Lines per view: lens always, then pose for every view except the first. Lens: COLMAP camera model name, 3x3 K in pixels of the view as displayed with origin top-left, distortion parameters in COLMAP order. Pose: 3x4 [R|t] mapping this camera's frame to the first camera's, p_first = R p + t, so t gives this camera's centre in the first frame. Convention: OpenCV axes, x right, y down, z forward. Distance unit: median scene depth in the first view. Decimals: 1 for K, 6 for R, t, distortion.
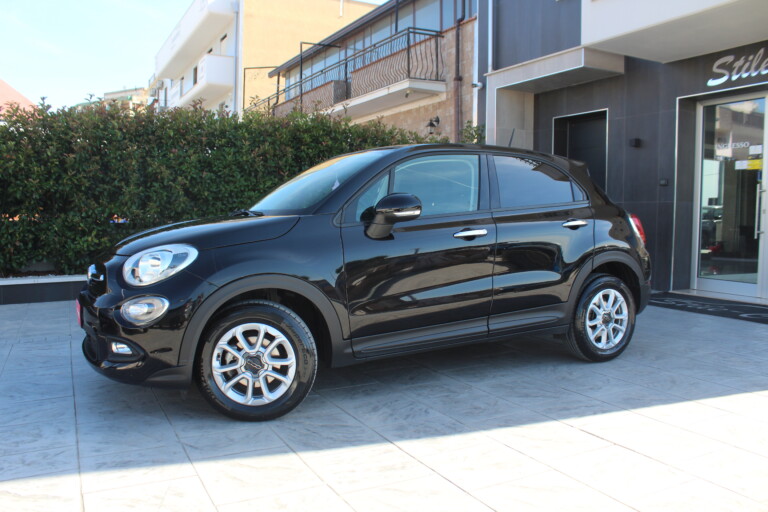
lens RADIAL K [[636.8, 0, 382.0], [0, 636.8, 243.5], [0, 0, 1]] dist [-0.086569, 0.014677]
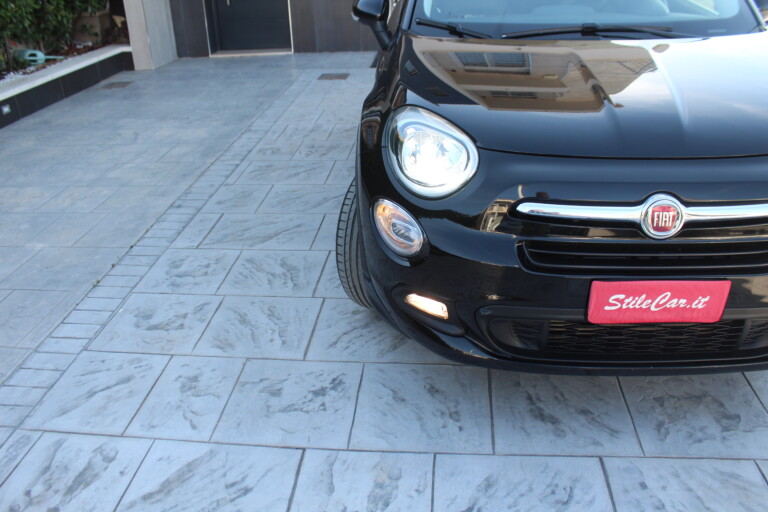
lens RADIAL K [[636.8, 0, 382.0], [0, 636.8, 243.5], [0, 0, 1]] dist [-0.086569, 0.014677]
pose [[0.547448, -0.390238, 0.740281, -0.471336], [0.085344, 0.906037, 0.414503, -0.070310], [-0.832477, -0.163741, 0.529312, 0.476841]]
